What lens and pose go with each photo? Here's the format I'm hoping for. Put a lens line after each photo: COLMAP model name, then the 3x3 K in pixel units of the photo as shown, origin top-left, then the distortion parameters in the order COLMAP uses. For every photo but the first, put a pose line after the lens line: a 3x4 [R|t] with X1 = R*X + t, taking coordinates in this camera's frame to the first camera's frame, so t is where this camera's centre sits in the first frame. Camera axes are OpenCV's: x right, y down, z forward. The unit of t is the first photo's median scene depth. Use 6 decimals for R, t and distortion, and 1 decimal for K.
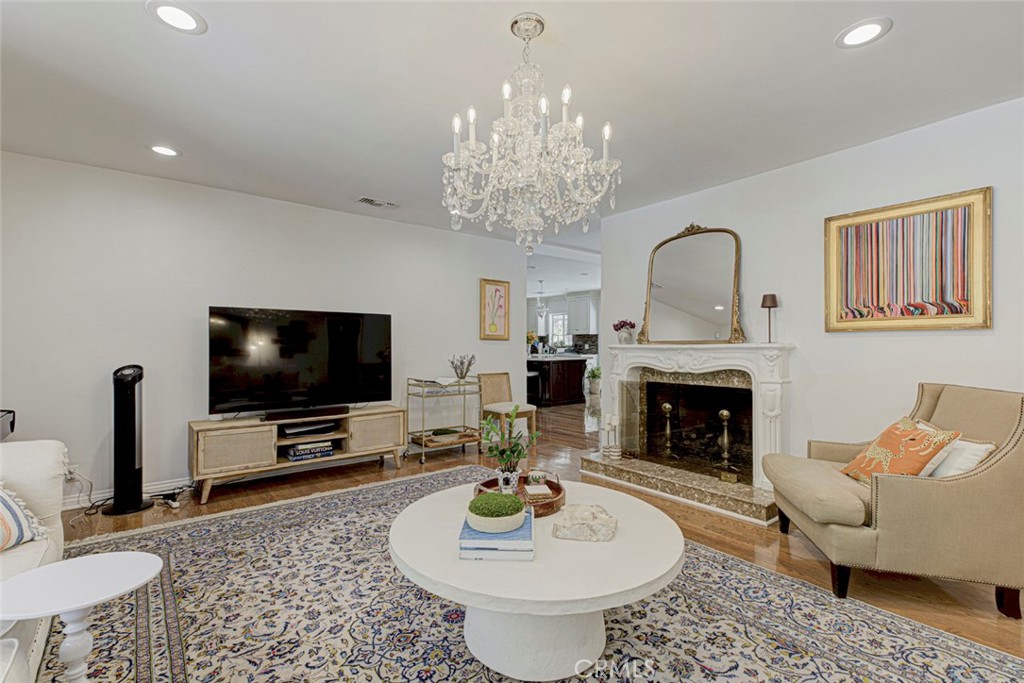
lens RADIAL K [[471.5, 0, 514.6], [0, 471.5, 342.4], [0, 0, 1]] dist [0.023702, -0.002687]
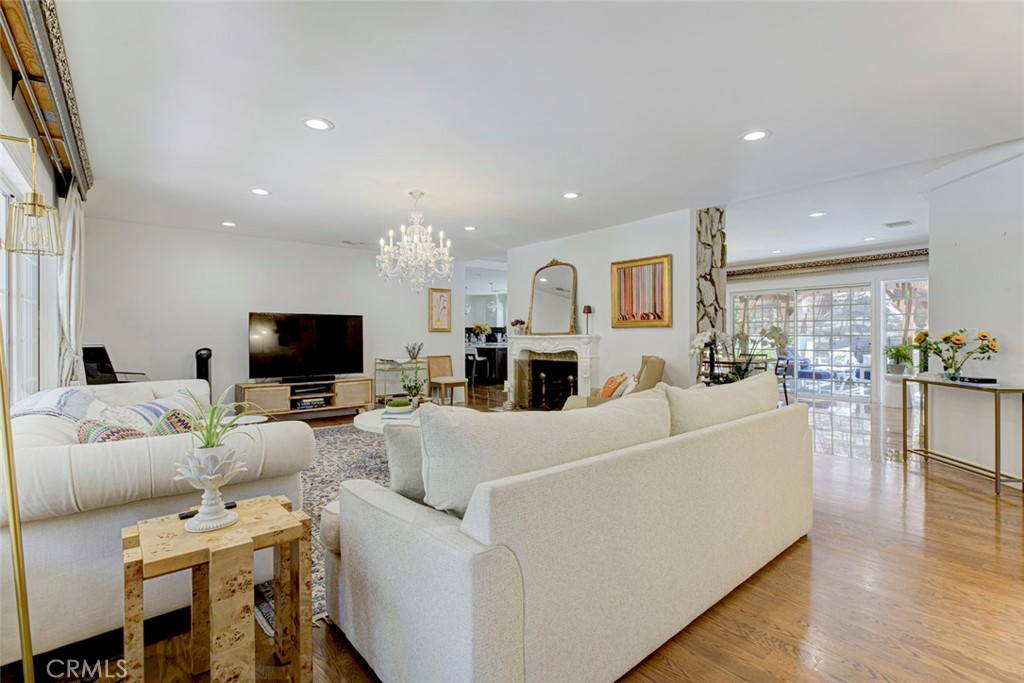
lens RADIAL K [[471.5, 0, 510.8], [0, 471.5, 340.6], [0, 0, 1]] dist [0.023702, -0.002687]
pose [[0.999763, -0.002008, 0.021698, 0.199359], [0.001602, 0.999824, 0.018672, -0.007569], [-0.021732, -0.018633, 0.999590, -0.581903]]
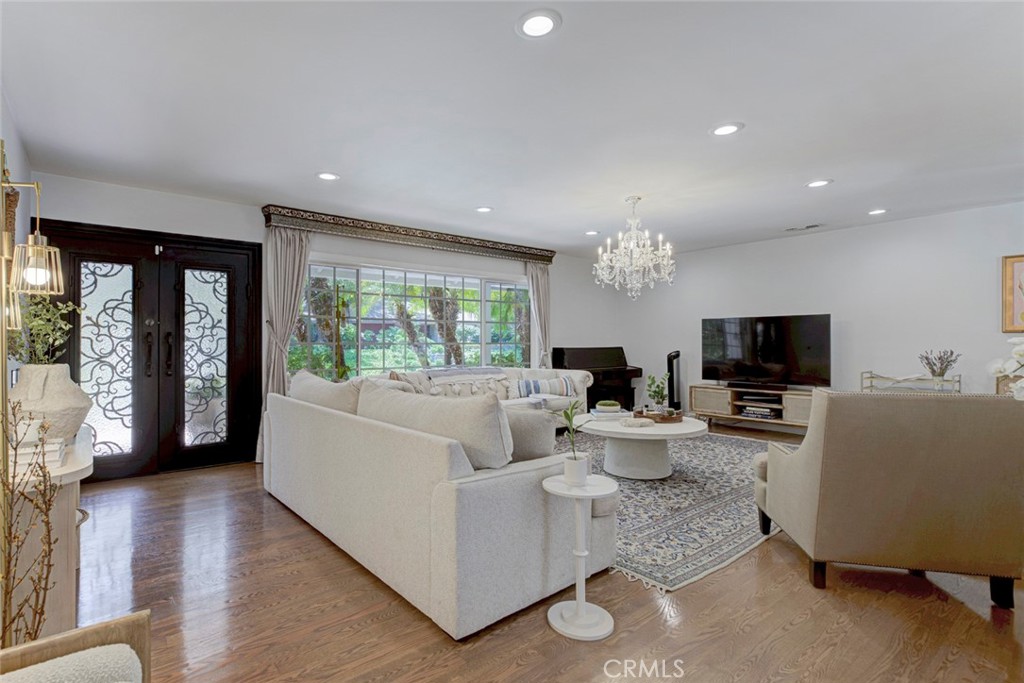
lens RADIAL K [[471.5, 0, 441.1], [0, 471.5, 343.5], [0, 0, 1]] dist [0.023702, -0.002687]
pose [[-0.040914, 0.004955, -0.999150, 1.083798], [0.013542, 0.999899, 0.004404, -0.004351], [0.999071, -0.013350, -0.040977, 0.090476]]
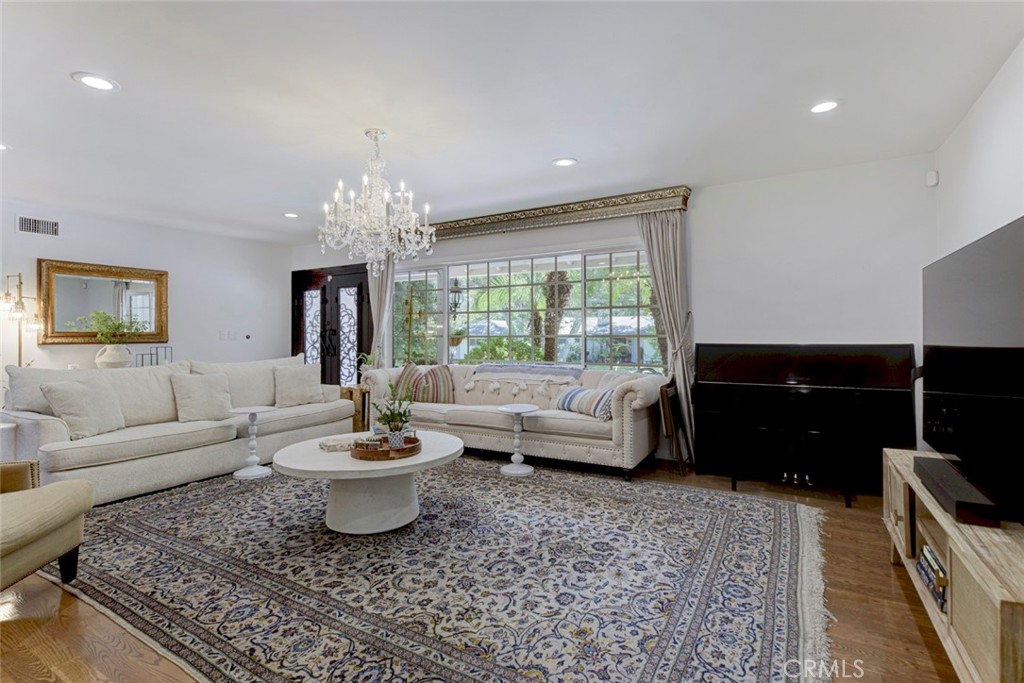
lens RADIAL K [[471.5, 0, 514.8], [0, 471.5, 338.4], [0, 0, 1]] dist [0.023702, -0.002687]
pose [[-0.925710, 0.007959, -0.378151, 0.094075], [0.009243, 0.999956, -0.001582, 0.009787], [0.378122, -0.004960, -0.925743, 1.249338]]
